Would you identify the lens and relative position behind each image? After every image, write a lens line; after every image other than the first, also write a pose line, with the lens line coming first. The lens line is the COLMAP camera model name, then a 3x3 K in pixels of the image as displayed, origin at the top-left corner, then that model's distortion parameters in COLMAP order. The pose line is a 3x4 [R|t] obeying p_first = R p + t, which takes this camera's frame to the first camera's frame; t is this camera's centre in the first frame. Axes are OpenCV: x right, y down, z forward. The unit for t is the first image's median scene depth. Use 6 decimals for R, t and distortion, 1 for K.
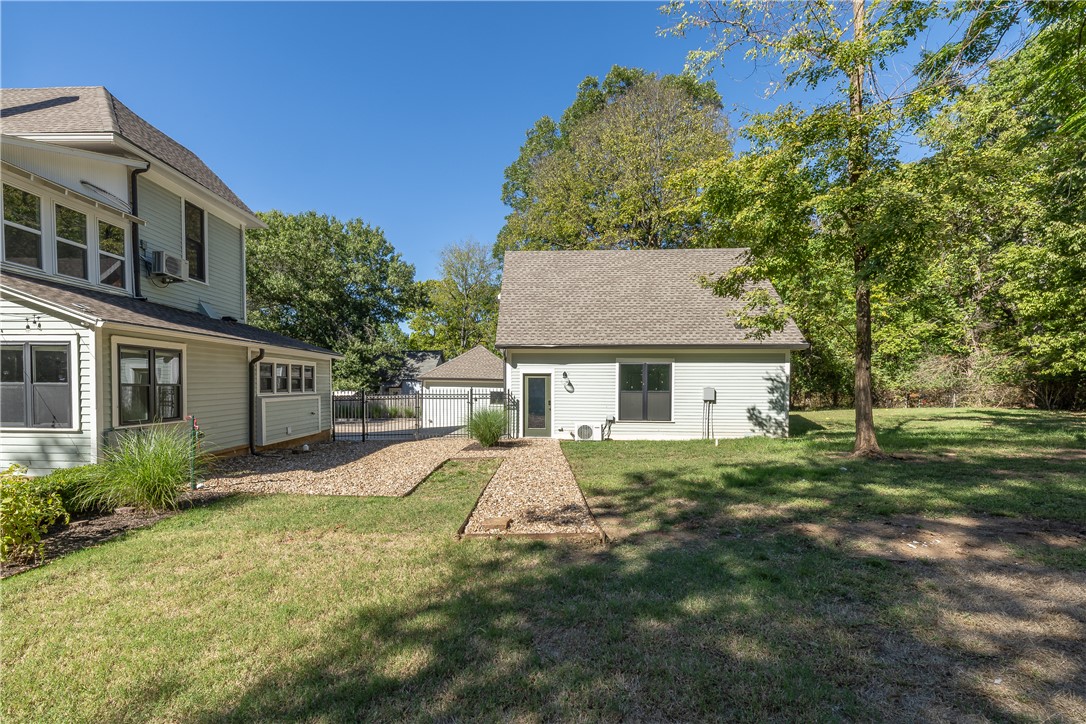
lens RADIAL K [[461.7, 0, 511.5], [0, 461.7, 401.9], [0, 0, 1]] dist [-0.002937, -0.000136]
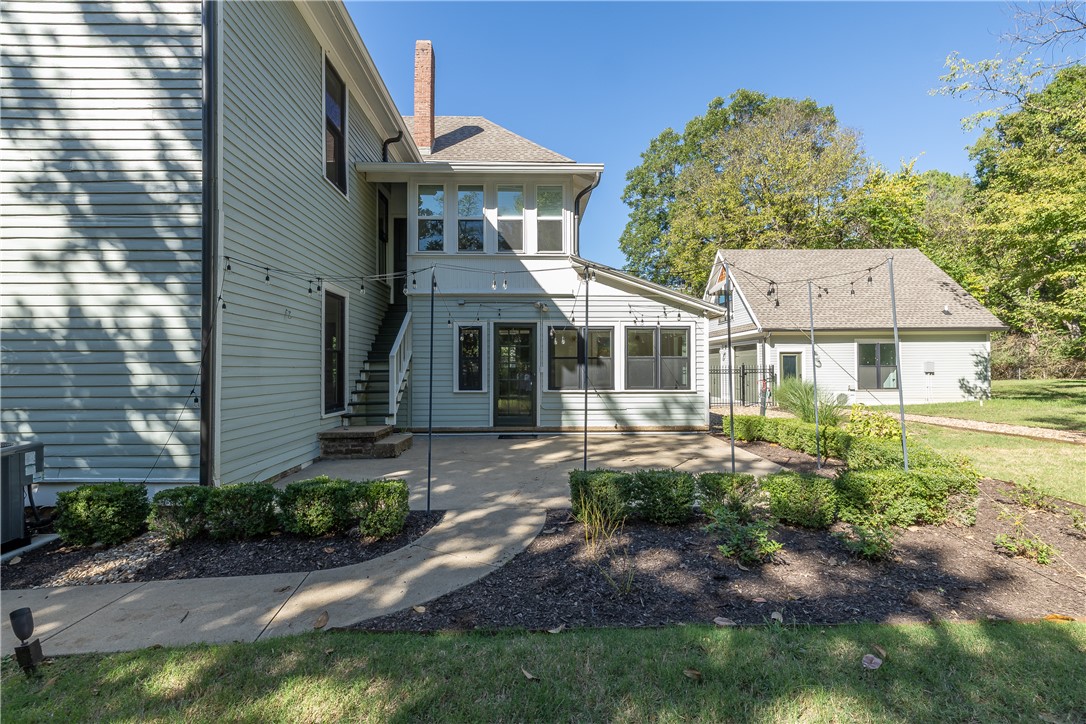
lens RADIAL K [[461.7, 0, 540.1], [0, 461.7, 361.1], [0, 0, 1]] dist [-0.002937, -0.000136]
pose [[0.997547, -0.006804, 0.069674, -0.843365], [0.010323, 0.998682, -0.050274, 0.020792], [-0.069241, 0.050870, 0.996302, -0.188797]]
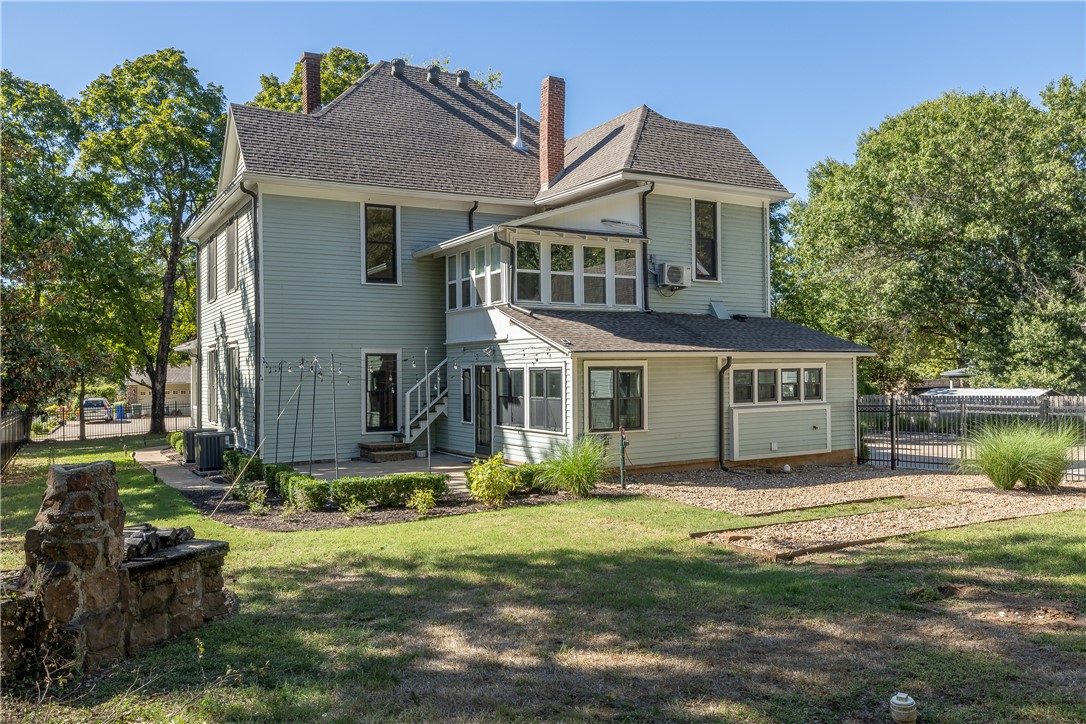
lens RADIAL K [[842.1, 0, 541.0], [0, 842.1, 366.2], [0, 0, 1]] dist [-0.043581, -0.000710]
pose [[0.534656, -0.018616, -0.844865, 0.602955], [-0.015010, 0.999390, -0.031520, -0.031394], [0.844936, 0.029534, 0.534051, -0.200517]]
